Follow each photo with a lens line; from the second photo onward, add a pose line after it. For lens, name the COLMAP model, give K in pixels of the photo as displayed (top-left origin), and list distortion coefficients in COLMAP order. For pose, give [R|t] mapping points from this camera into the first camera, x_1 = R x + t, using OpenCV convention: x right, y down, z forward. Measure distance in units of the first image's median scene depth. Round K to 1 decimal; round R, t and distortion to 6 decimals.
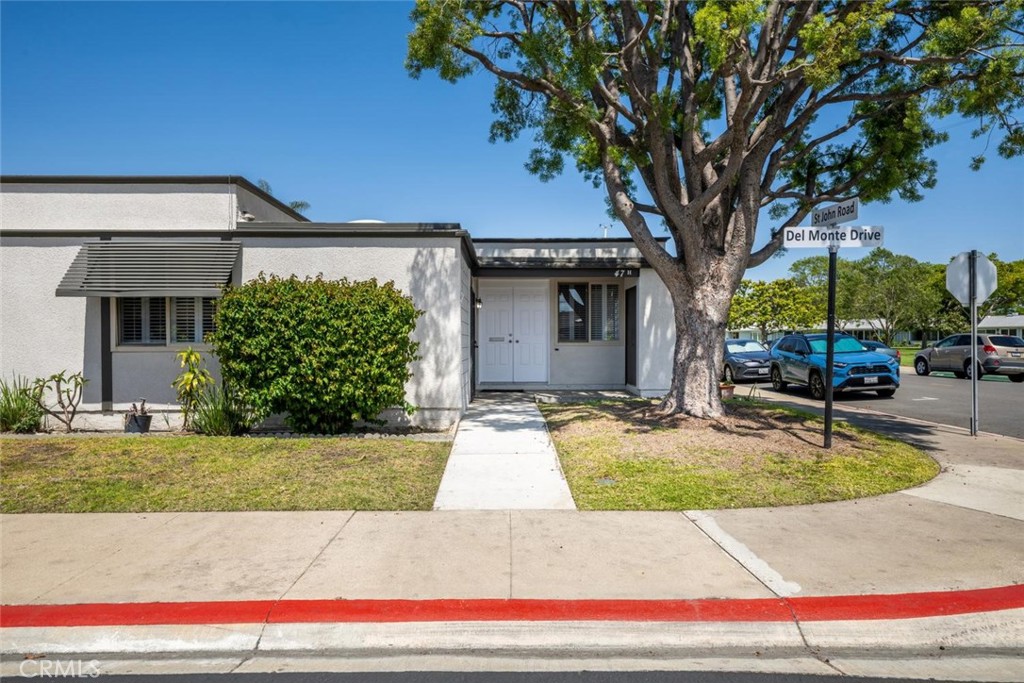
lens RADIAL K [[652.2, 0, 512.0], [0, 652.2, 341.5], [0, 0, 1]] dist [0.023667, 0.000877]
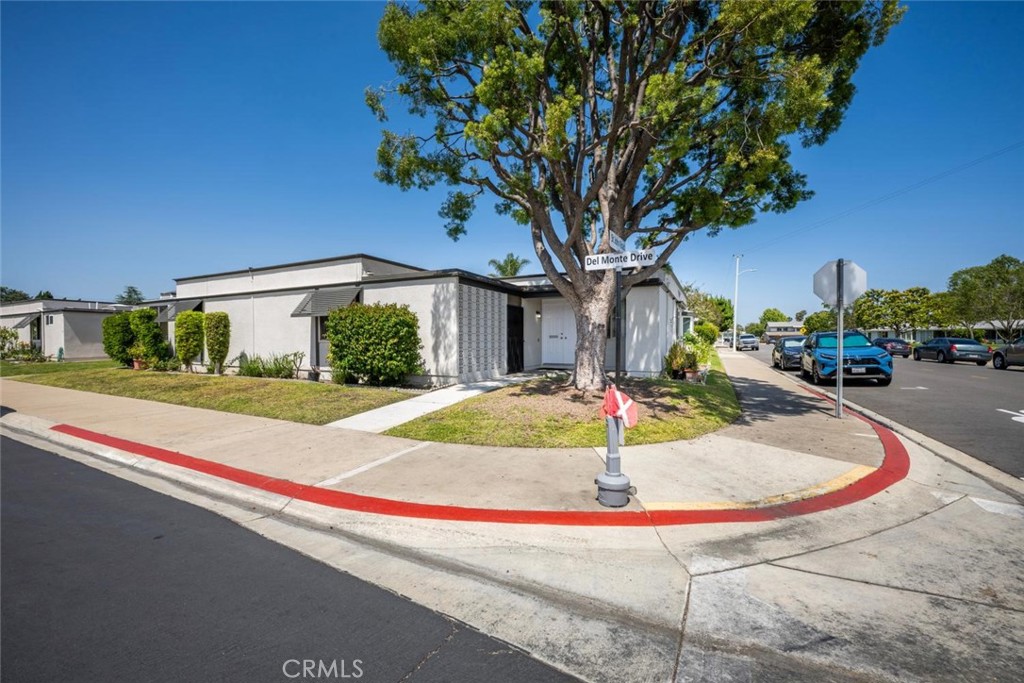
lens RADIAL K [[402.8, 0, 512.0], [0, 402.8, 341.5], [0, 0, 1]] dist [-0.021423, 0.000155]
pose [[0.894495, 0.004031, -0.447060, 0.528964], [-0.001083, 0.999976, 0.006850, 0.003344], [0.447077, -0.005644, 0.894478, 0.122755]]
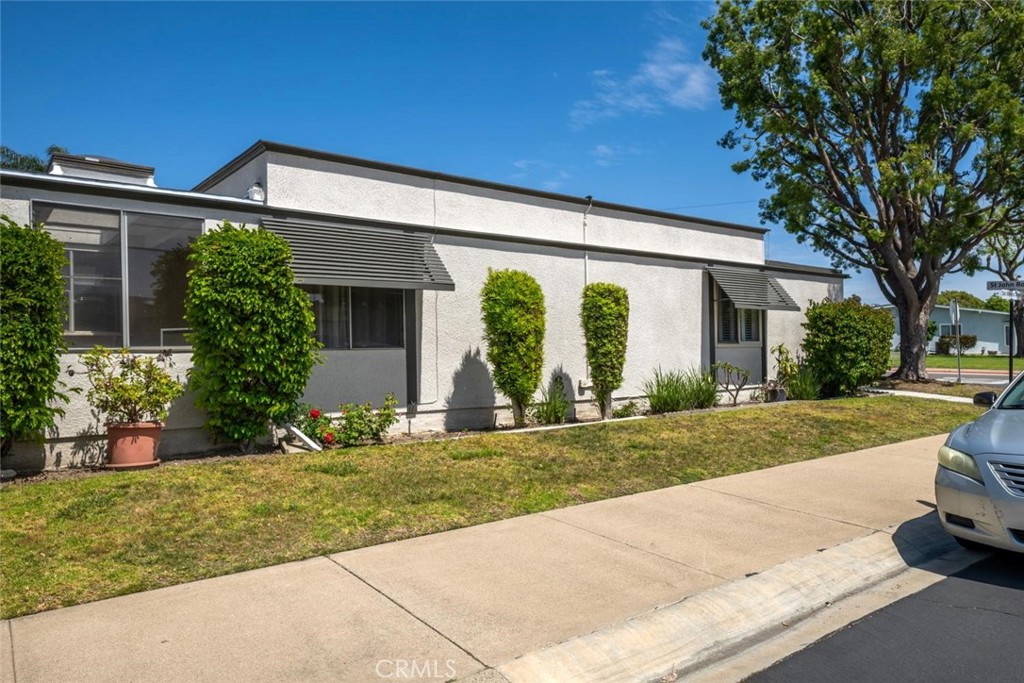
lens RADIAL K [[672.9, 0, 513.7], [0, 672.9, 343.8], [0, 0, 1]] dist [0.030894, 0.000639]
pose [[0.802499, -0.000007, 0.596654, -1.800345], [-0.001542, 0.999997, 0.002085, 0.005293], [-0.596652, -0.002594, 0.802496, 0.116784]]
